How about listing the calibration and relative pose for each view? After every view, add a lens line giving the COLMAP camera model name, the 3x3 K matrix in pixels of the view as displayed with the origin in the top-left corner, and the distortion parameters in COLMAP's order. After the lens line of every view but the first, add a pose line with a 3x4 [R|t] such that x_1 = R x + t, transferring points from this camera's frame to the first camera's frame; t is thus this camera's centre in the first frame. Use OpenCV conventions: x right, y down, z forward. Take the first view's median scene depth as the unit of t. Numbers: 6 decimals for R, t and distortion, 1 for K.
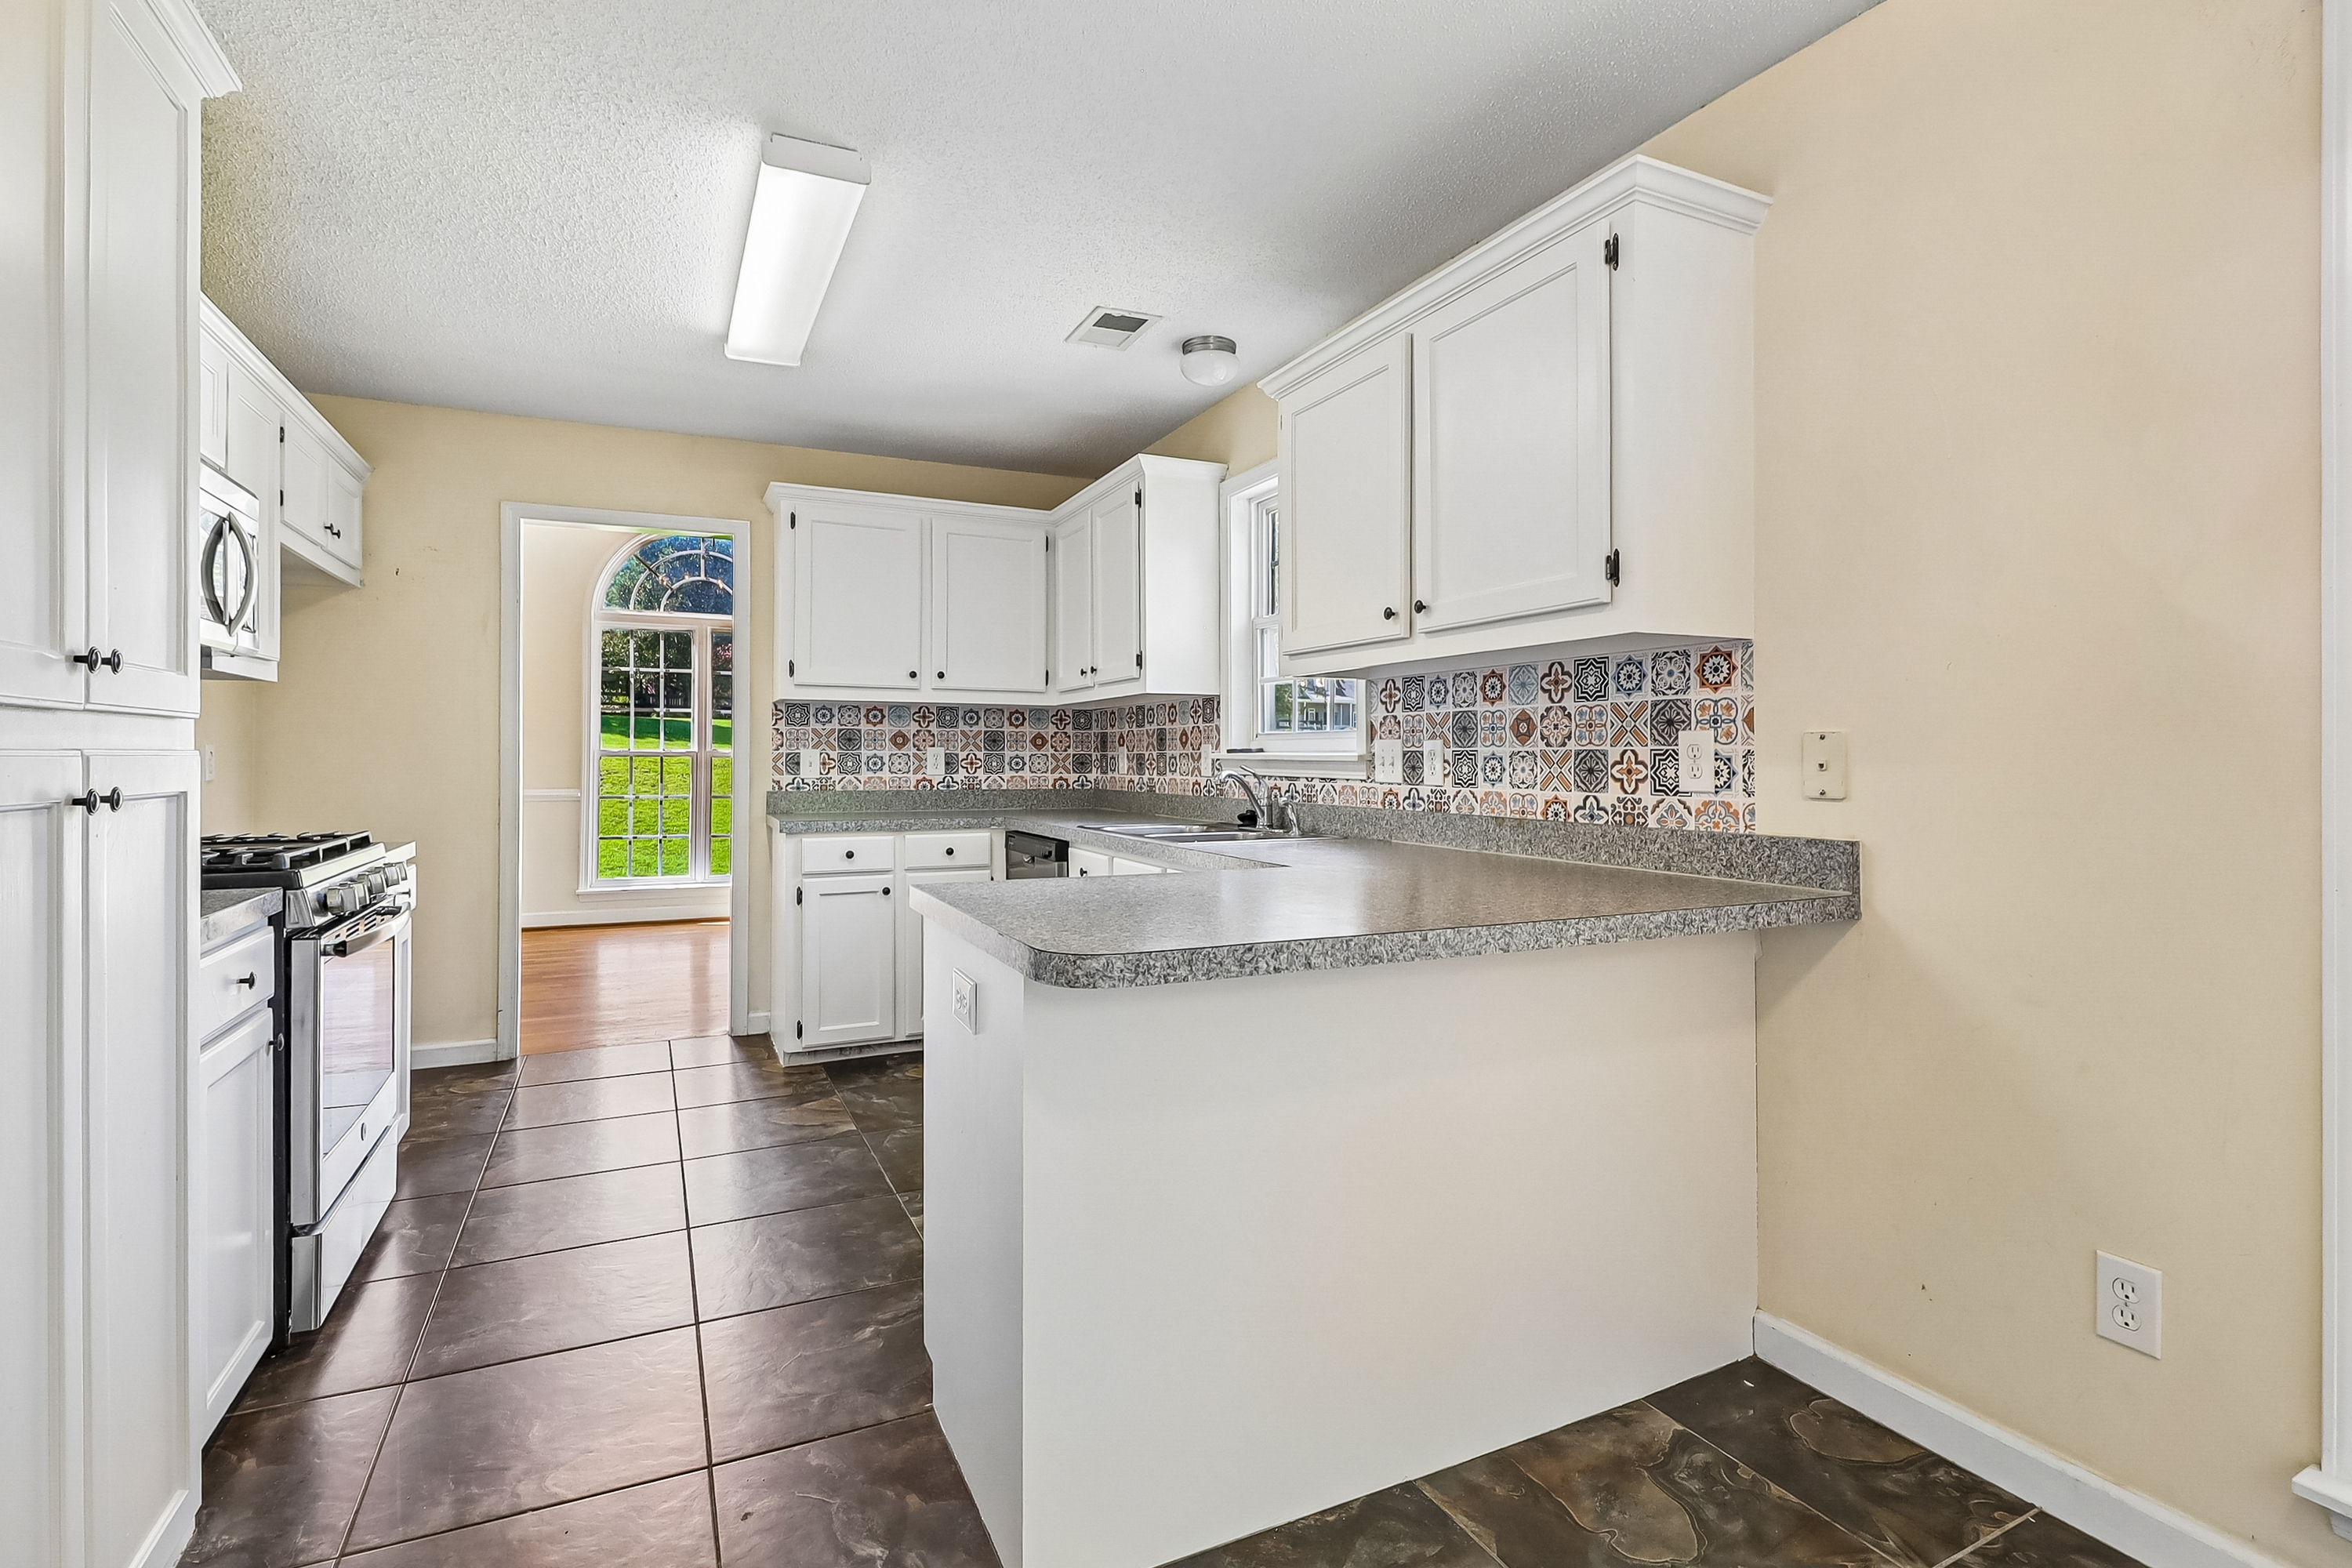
lens RADIAL K [[1086.3, 0, 1181.7], [0, 1086.3, 759.3], [0, 0, 1]] dist [0.001370, -0.009405]
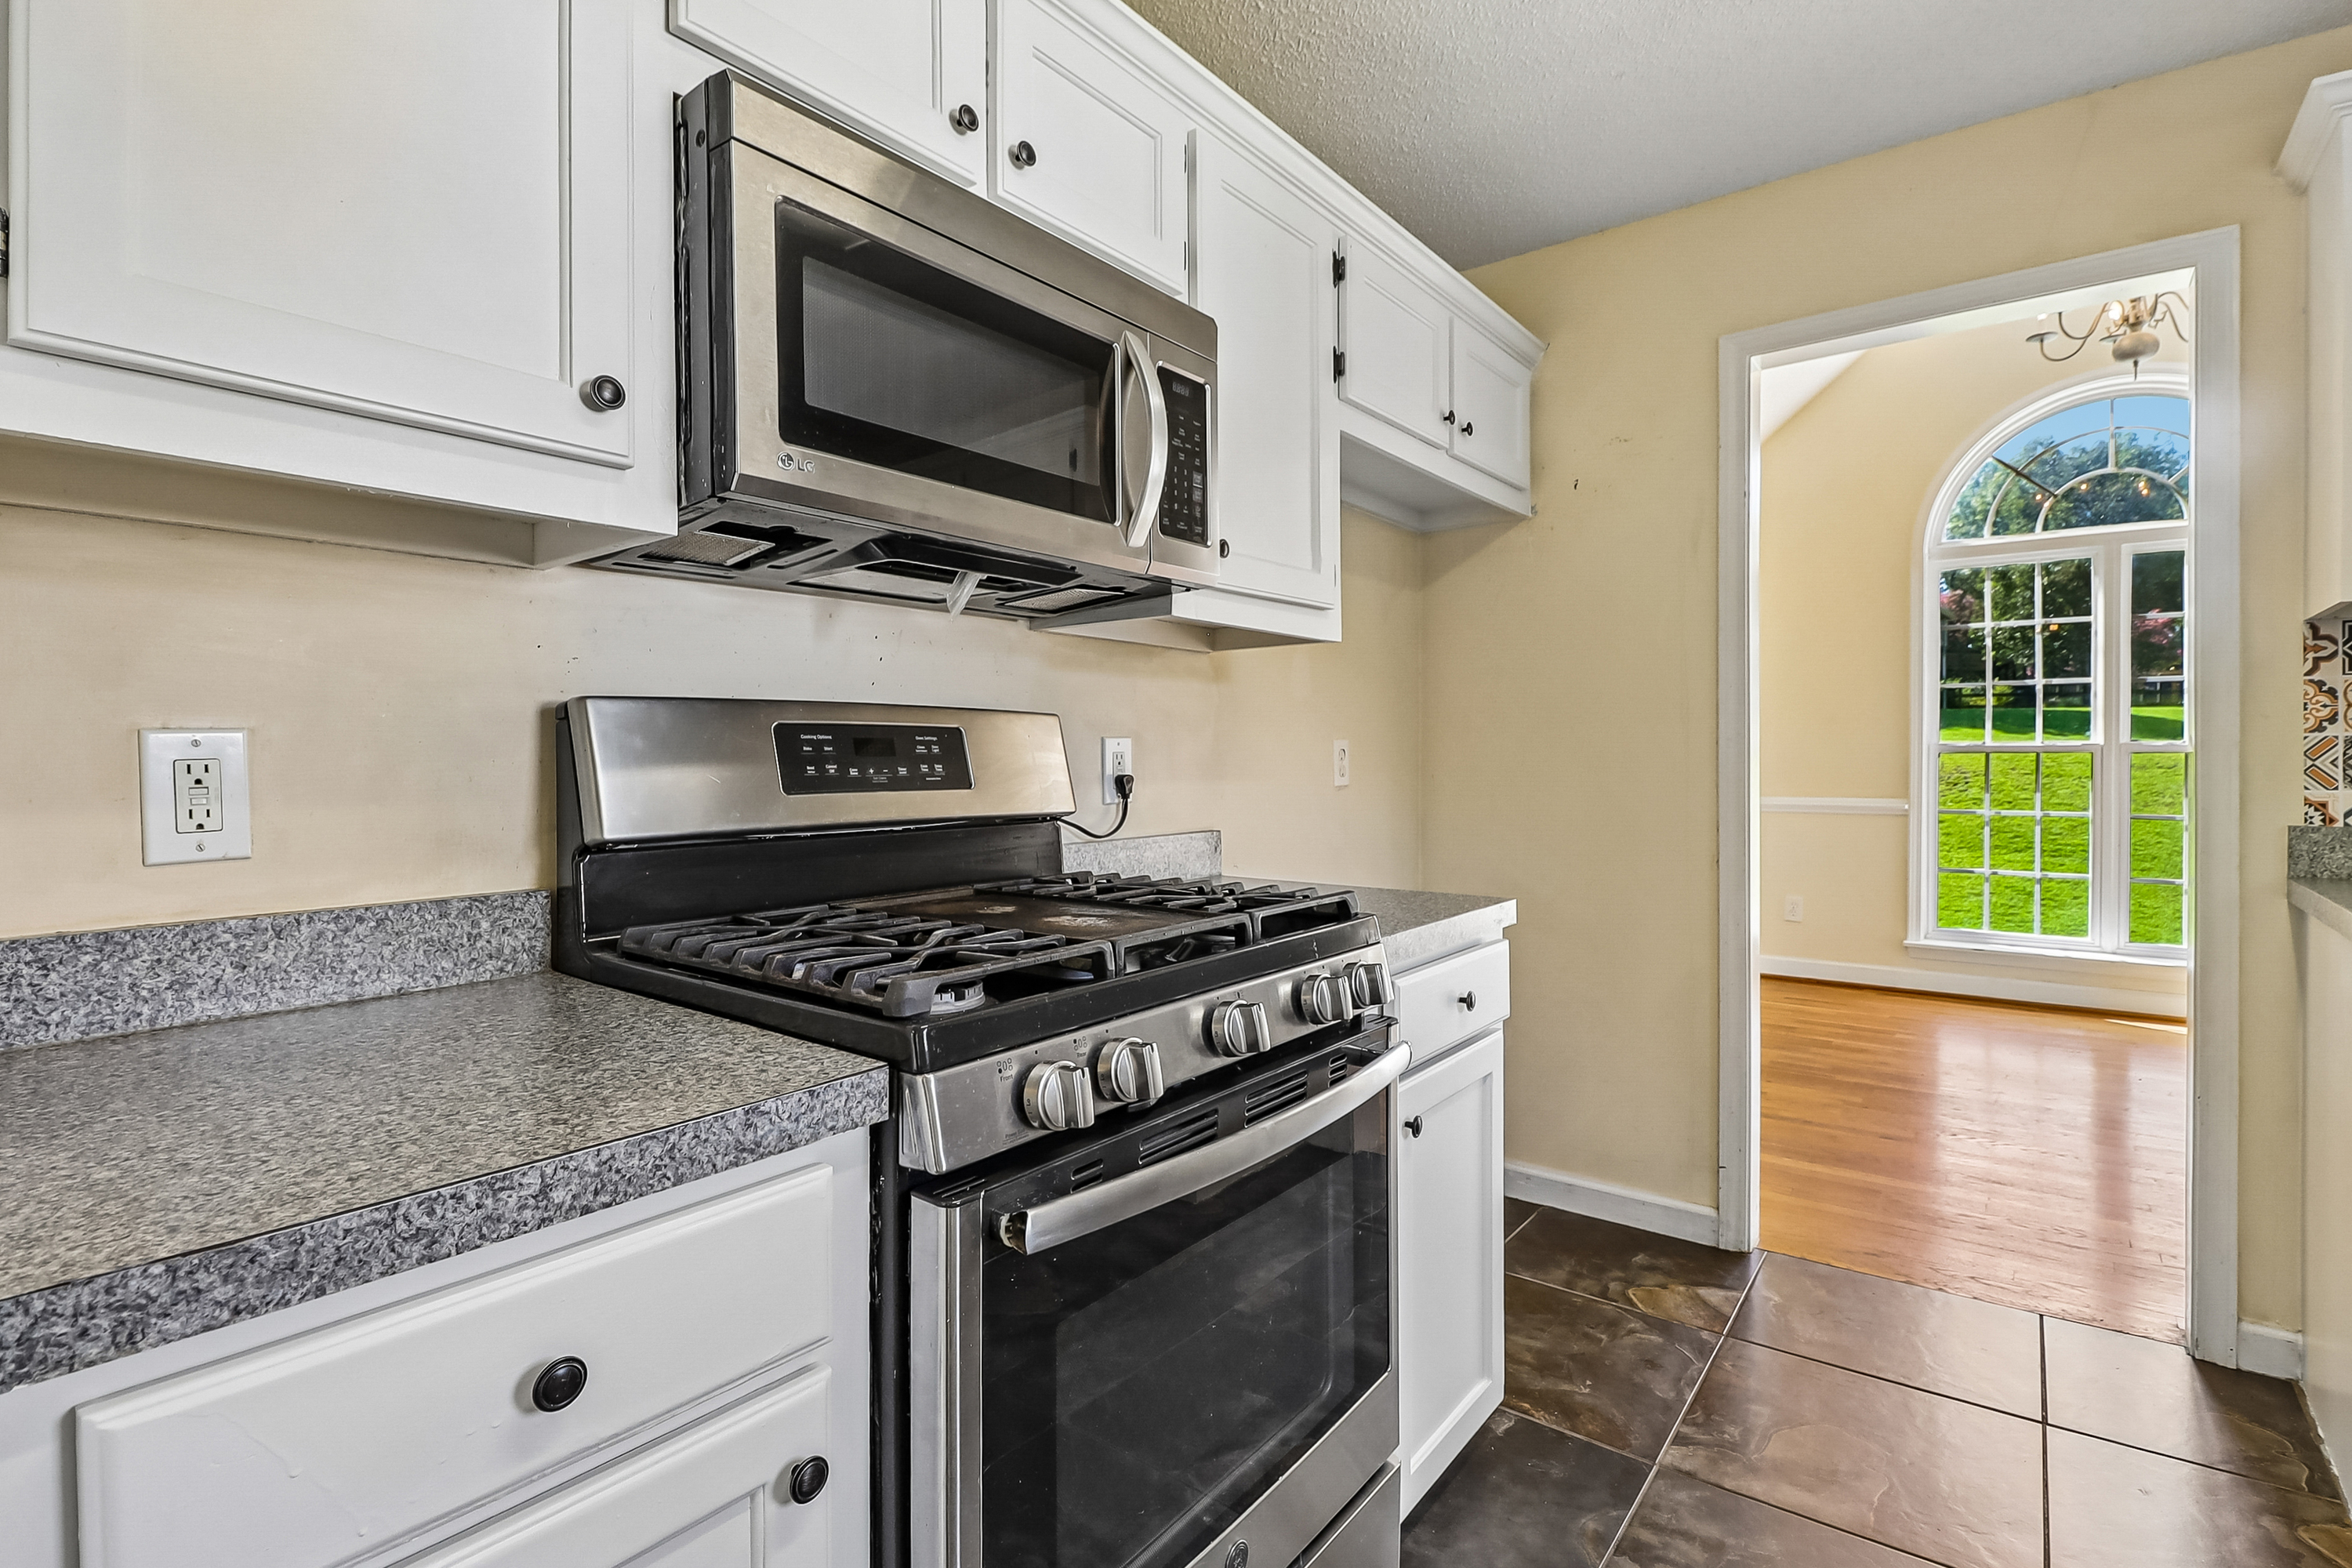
lens RADIAL K [[1086.3, 0, 1181.7], [0, 1086.3, 759.3], [0, 0, 1]] dist [0.001370, -0.009405]
pose [[0.429254, -0.006462, -0.903161, -0.137323], [0.005239, 0.999975, -0.004665, 0.001725], [0.903169, -0.002729, 0.429277, 0.311656]]
